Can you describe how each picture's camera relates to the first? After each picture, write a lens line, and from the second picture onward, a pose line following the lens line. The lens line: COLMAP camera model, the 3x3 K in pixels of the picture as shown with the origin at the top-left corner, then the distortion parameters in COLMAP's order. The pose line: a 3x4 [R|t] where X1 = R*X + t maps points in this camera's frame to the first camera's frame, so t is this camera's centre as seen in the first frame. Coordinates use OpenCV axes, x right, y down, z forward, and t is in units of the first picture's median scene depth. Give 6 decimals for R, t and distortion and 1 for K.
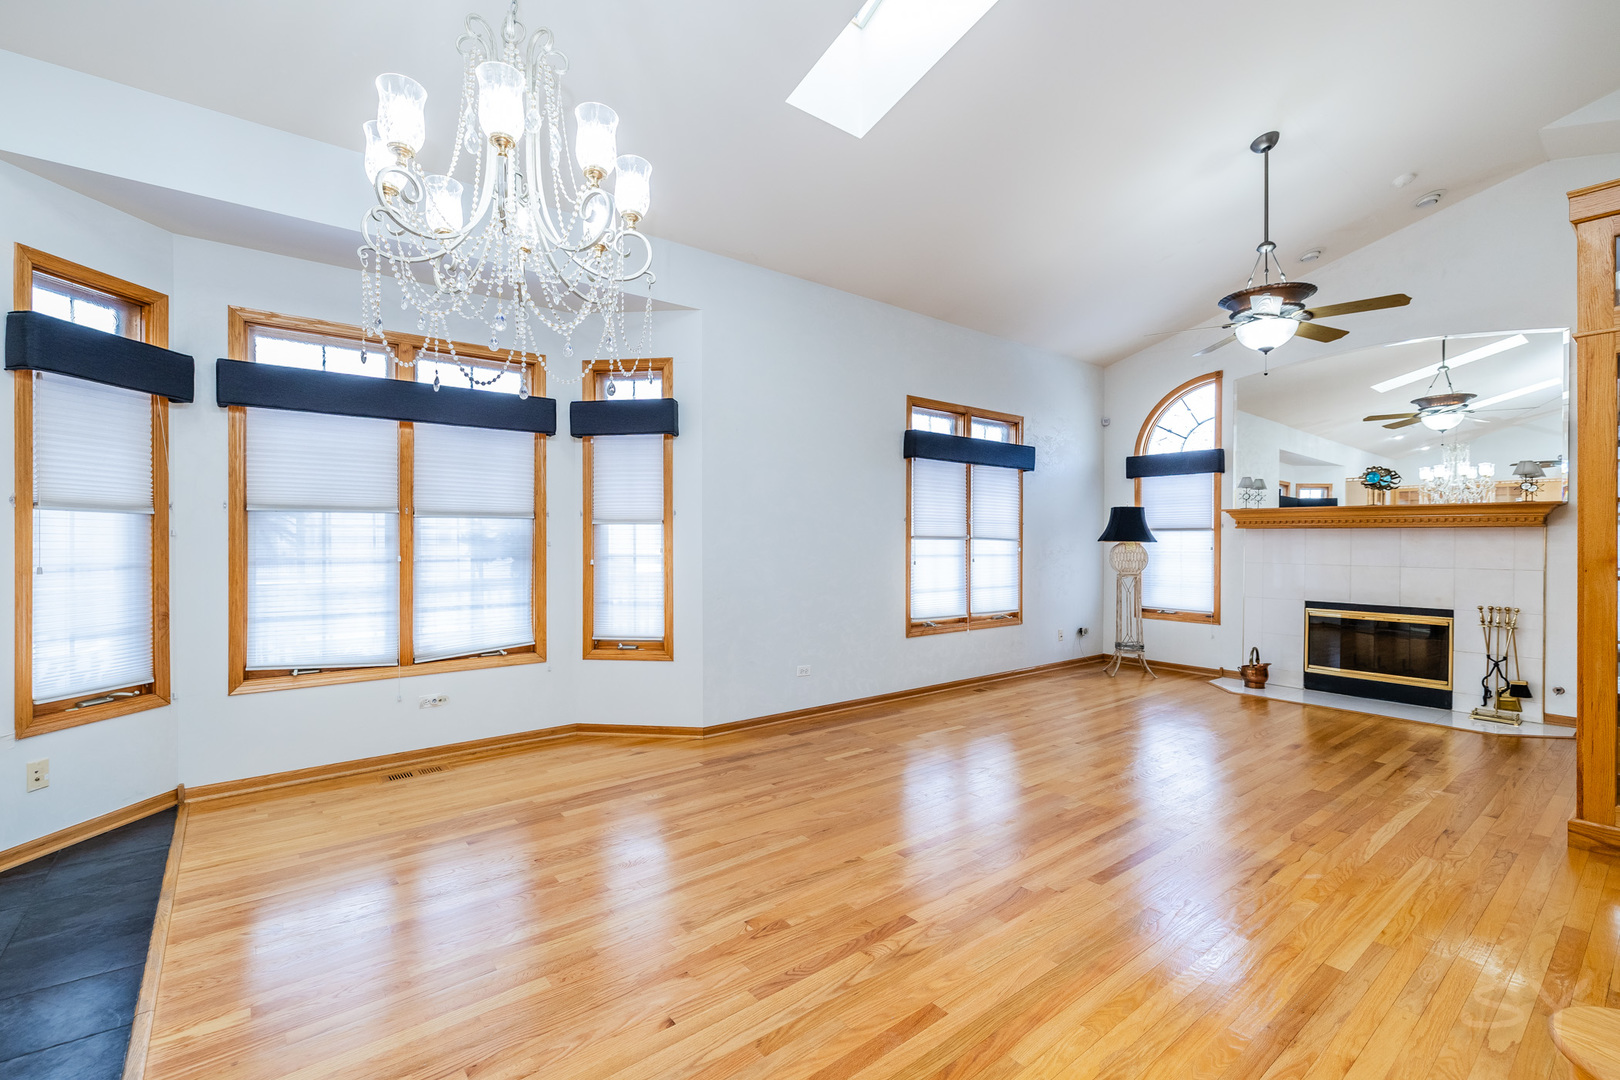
lens RADIAL K [[708.6, 0, 787.8], [0, 708.6, 545.9], [0, 0, 1]] dist [-0.000954, -0.000260]
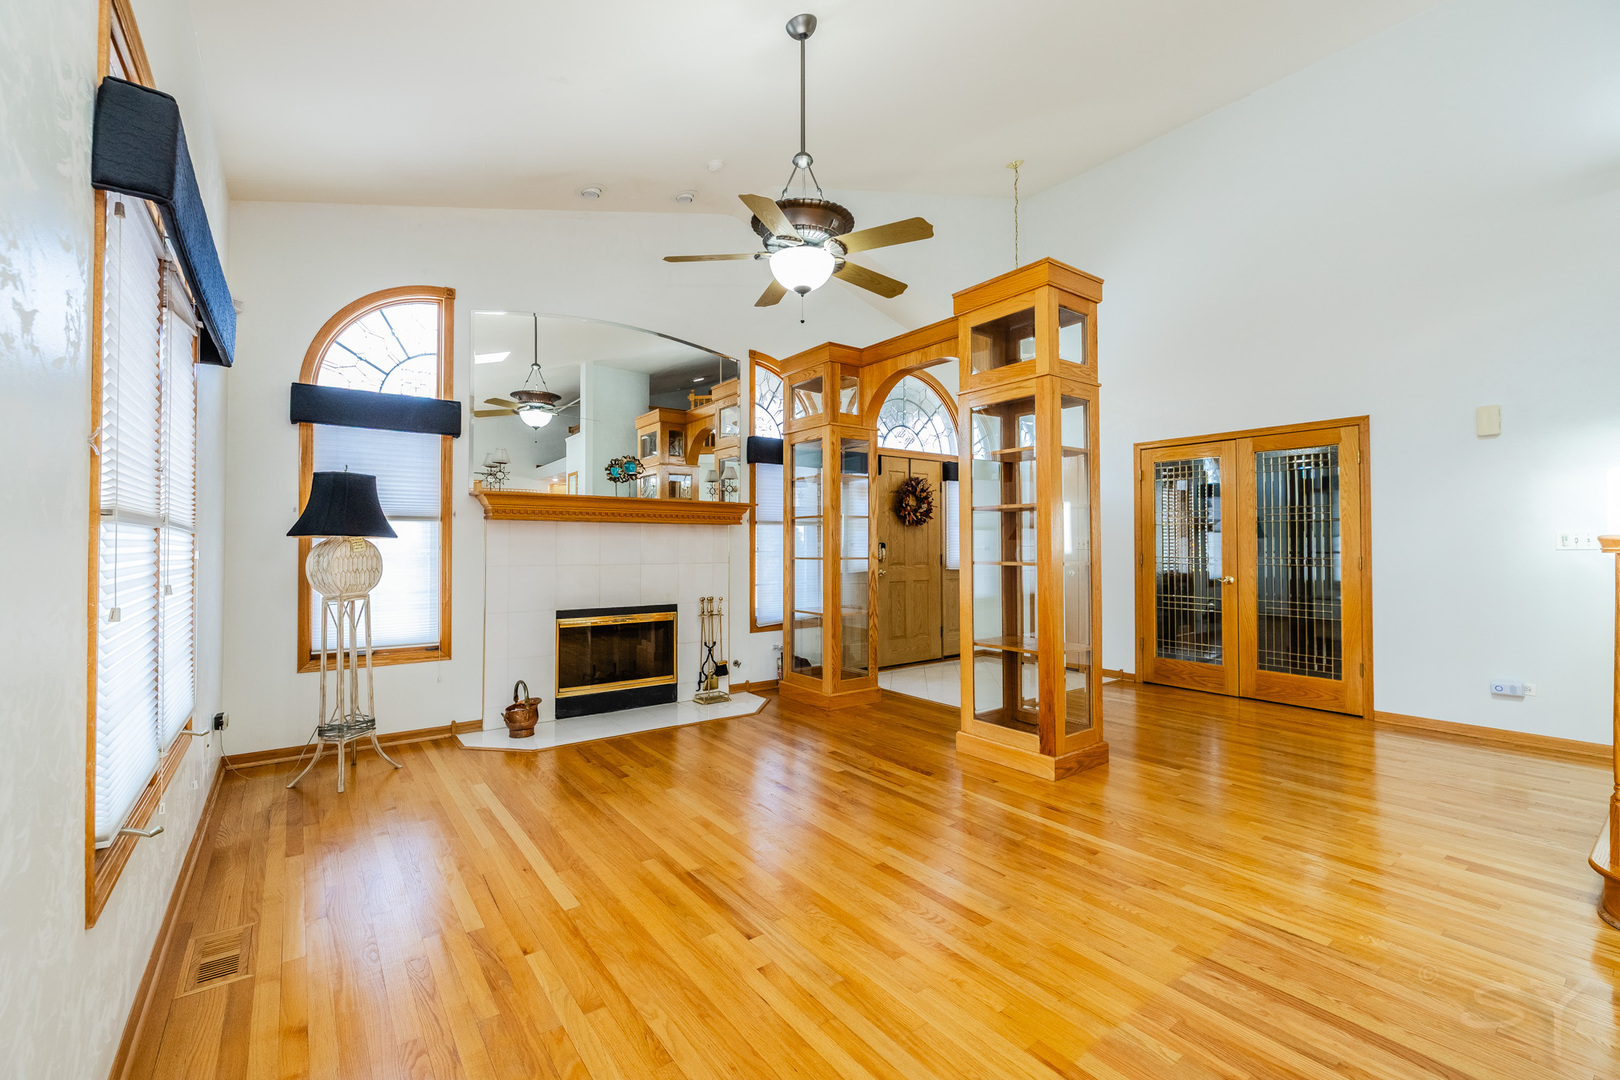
lens RADIAL K [[705.7, 0, 831.5], [0, 705.7, 539.6], [0, 0, 1]] dist [-0.001209, -0.000243]
pose [[0.011265, 0.000765, 0.999936, -0.077104], [0.006347, 0.999980, -0.000837, -0.000786], [-0.999916, 0.006356, 0.011260, 0.716277]]
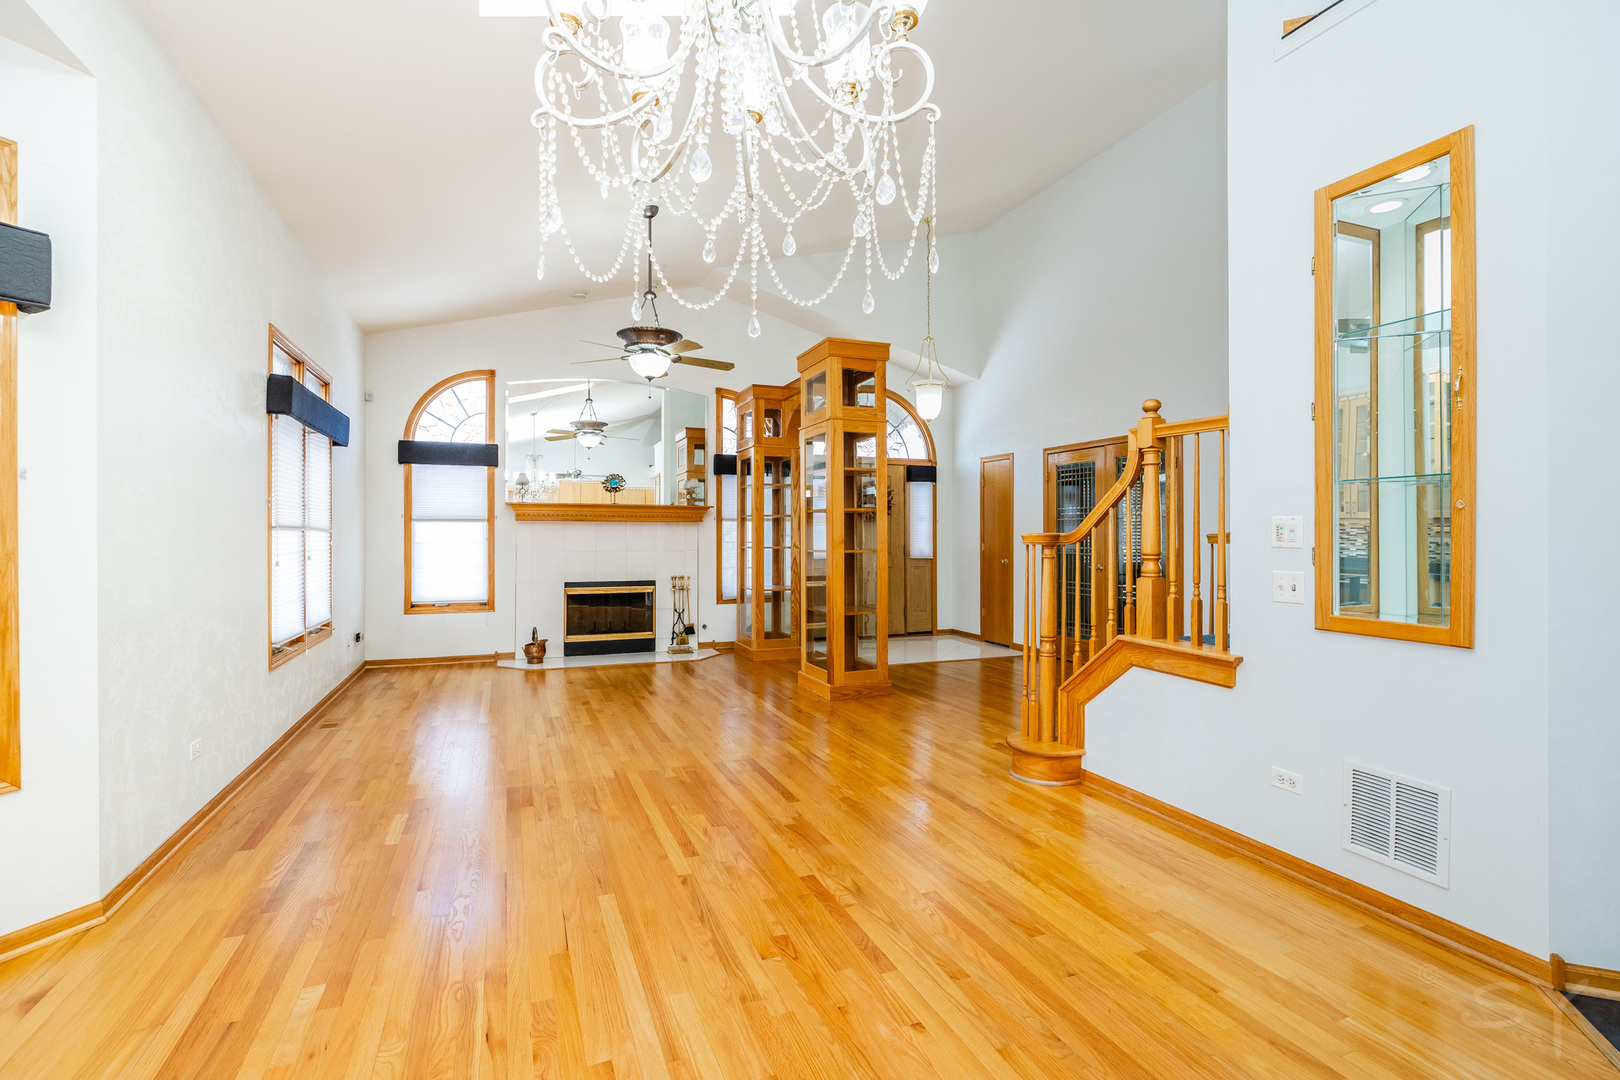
lens RADIAL K [[751.0, 0, 810.0], [0, 751.0, 540.0], [0, 0, 1]] dist [-0.000672, -0.000332]
pose [[0.267124, -0.012458, 0.963582, -0.392044], [0.007468, 0.999913, 0.010857, -0.003572], [-0.963633, 0.004296, 0.267194, 0.283516]]
